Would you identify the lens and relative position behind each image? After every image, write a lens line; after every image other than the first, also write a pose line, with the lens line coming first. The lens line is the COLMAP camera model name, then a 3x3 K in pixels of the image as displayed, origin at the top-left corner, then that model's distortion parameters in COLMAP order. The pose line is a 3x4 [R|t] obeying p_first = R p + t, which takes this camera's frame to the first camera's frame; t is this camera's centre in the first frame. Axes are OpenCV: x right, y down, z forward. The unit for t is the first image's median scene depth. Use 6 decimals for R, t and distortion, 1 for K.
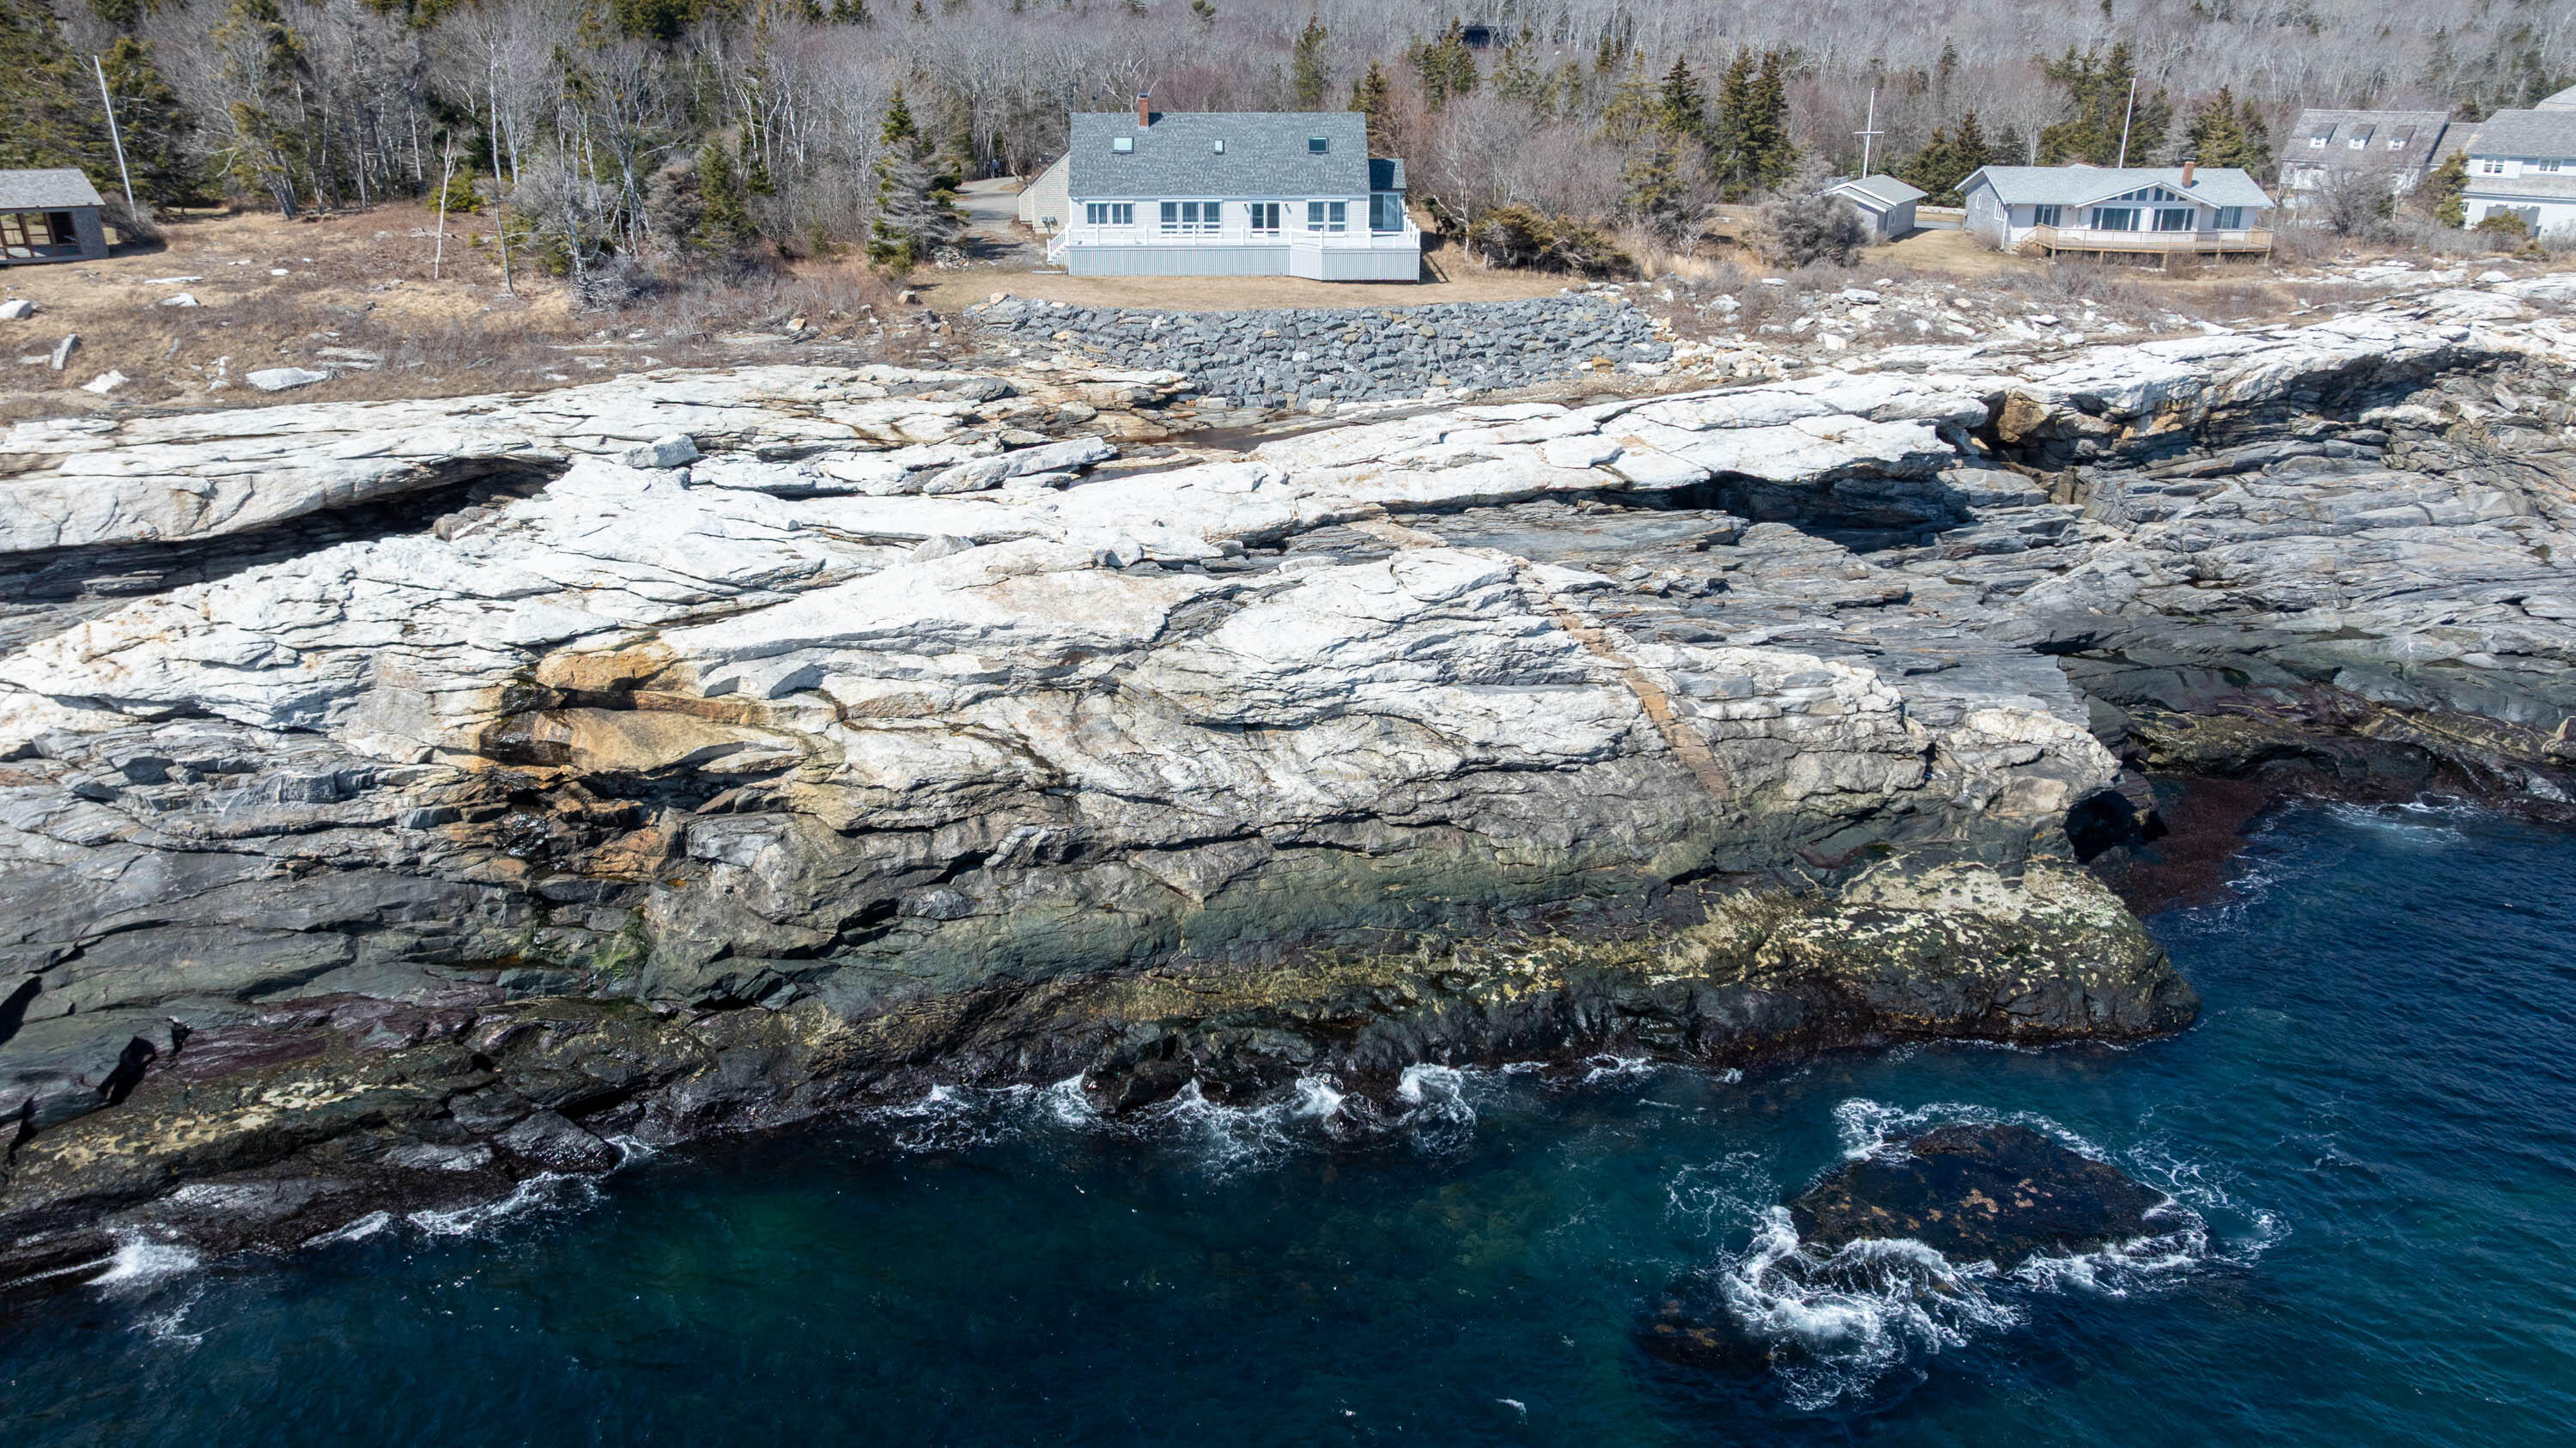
lens RADIAL K [[1819.4, 0, 1286.6], [0, 1819.4, 720.4], [0, 0, 1]] dist [-0.033248, 0.028299]
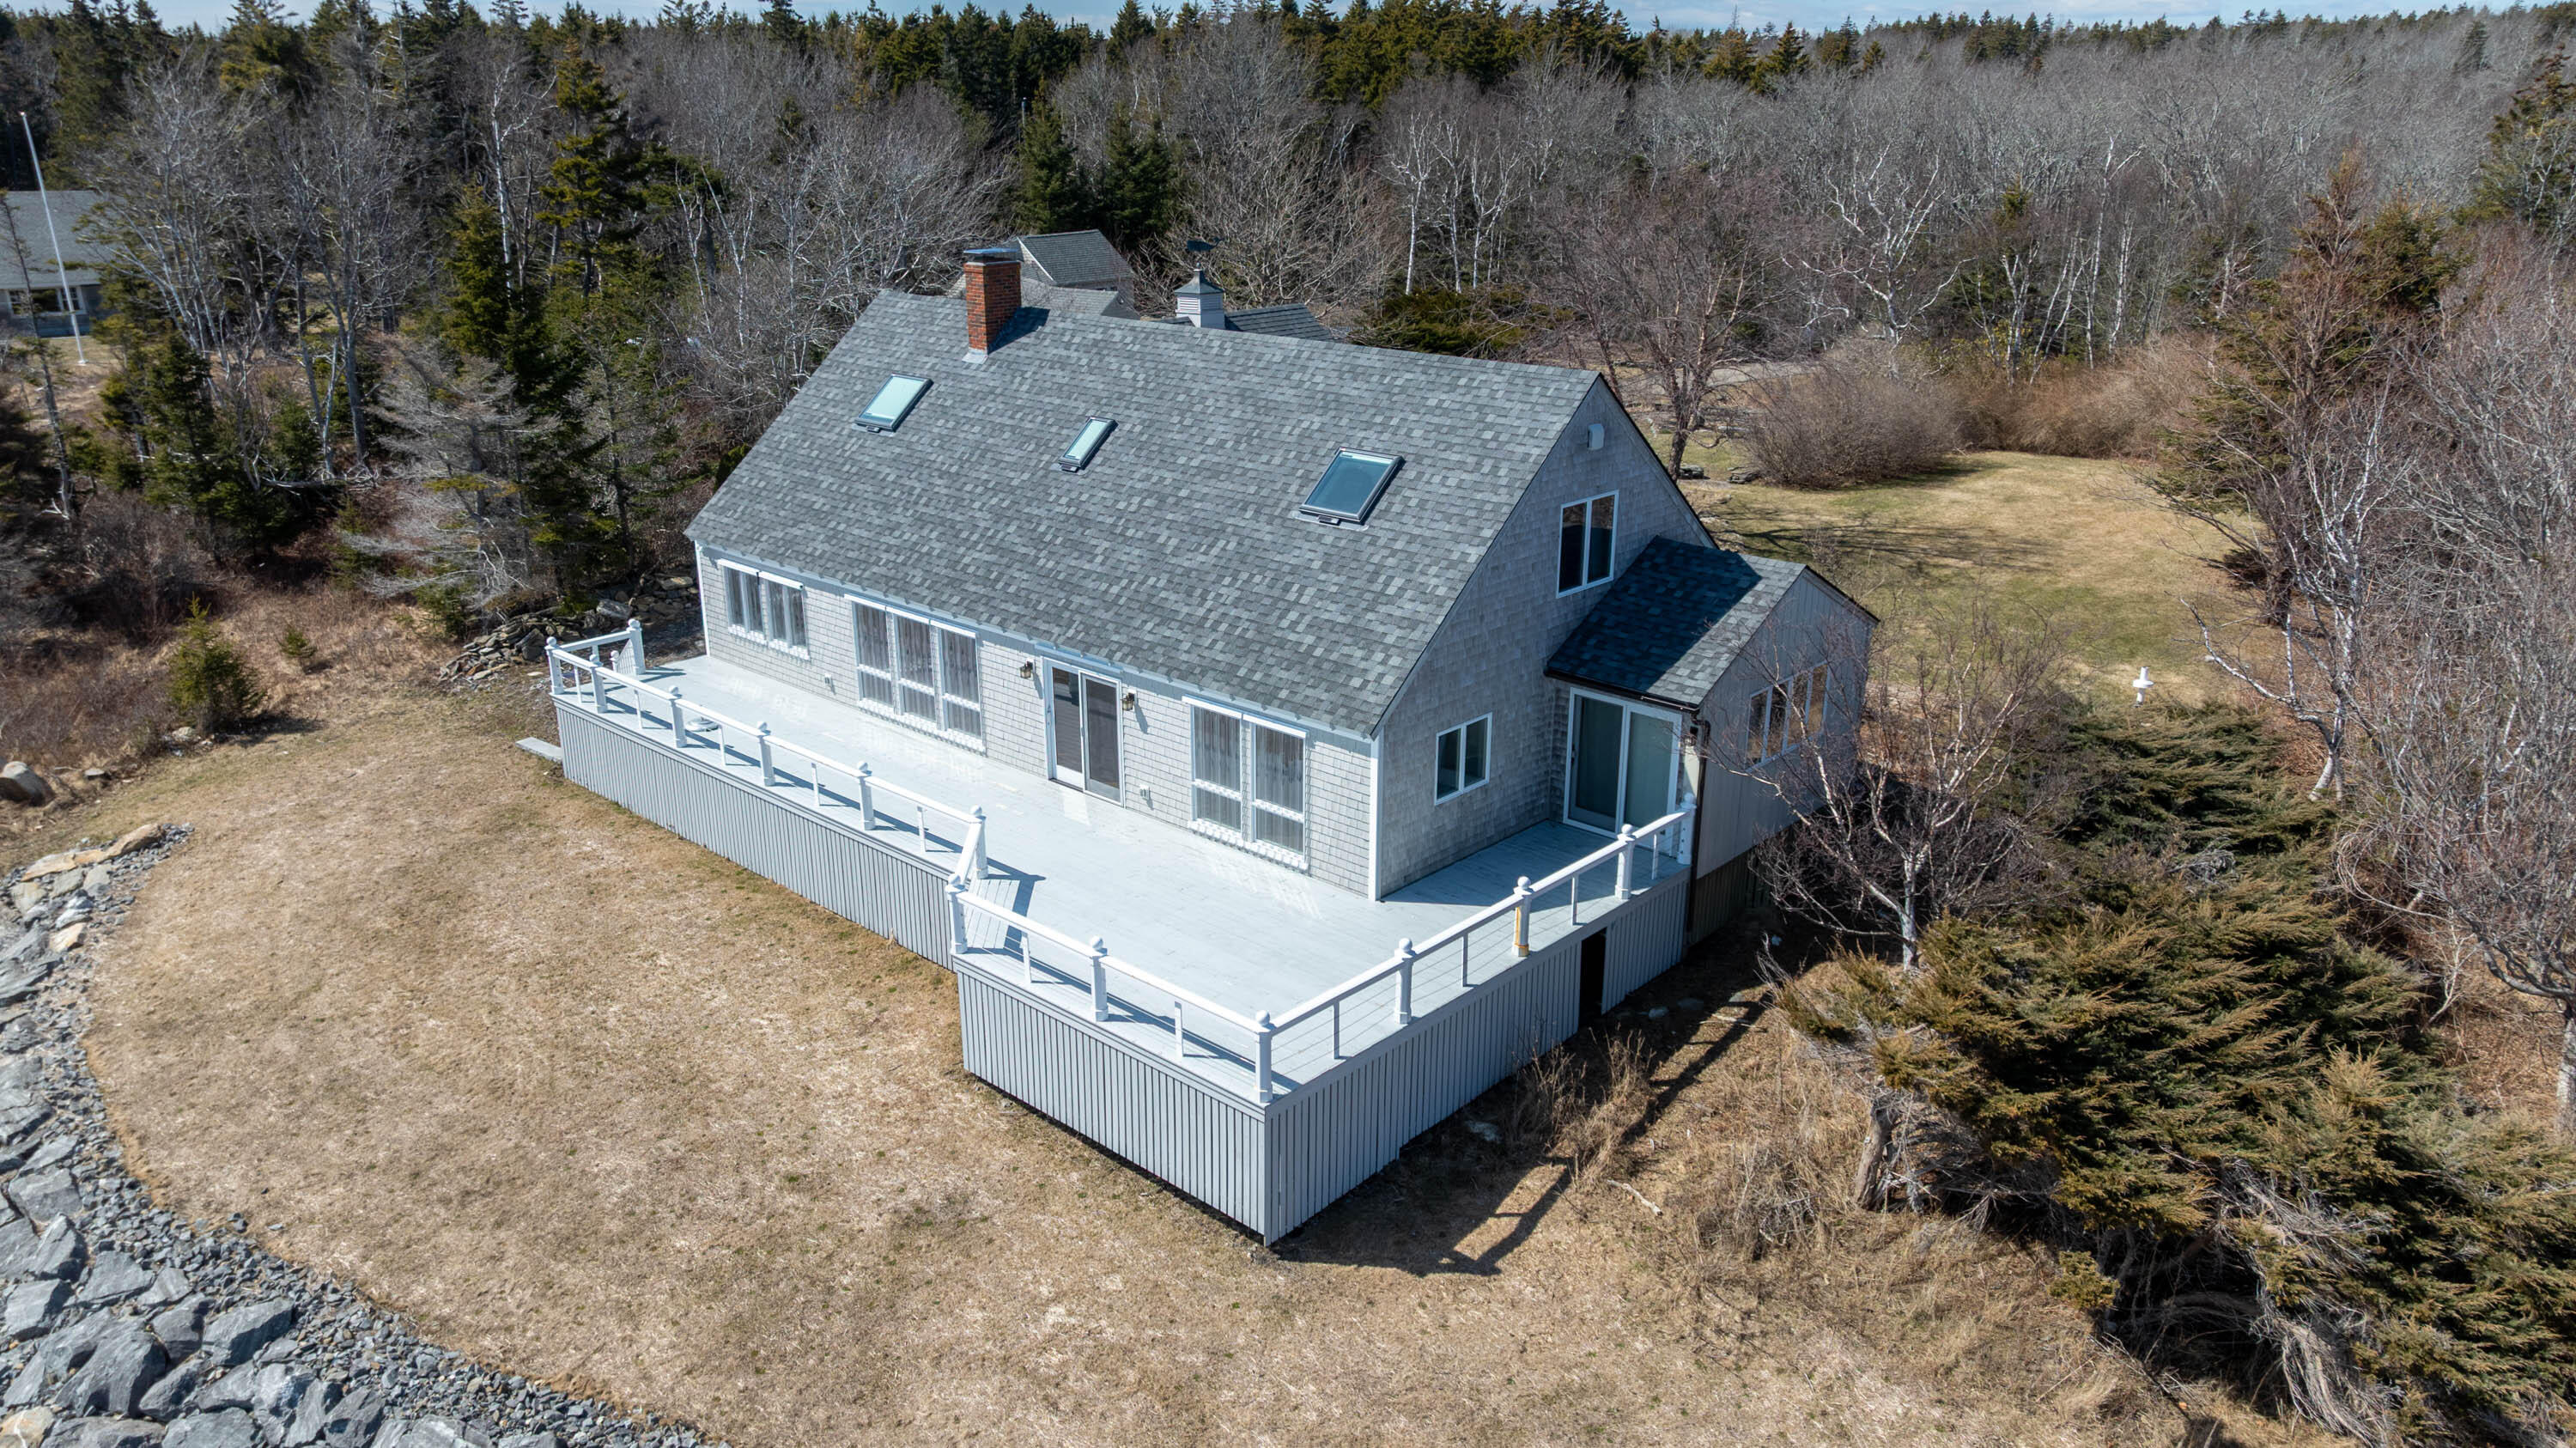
lens RADIAL K [[1819.4, 0, 1293.3], [0, 1819.4, 711.7], [0, 0, 1]] dist [-0.033248, 0.028299]
pose [[0.705012, 0.225744, -0.672307, 0.255479], [-0.257472, 0.964778, 0.053952, -0.402607], [0.660807, 0.135063, 0.738303, 1.096137]]
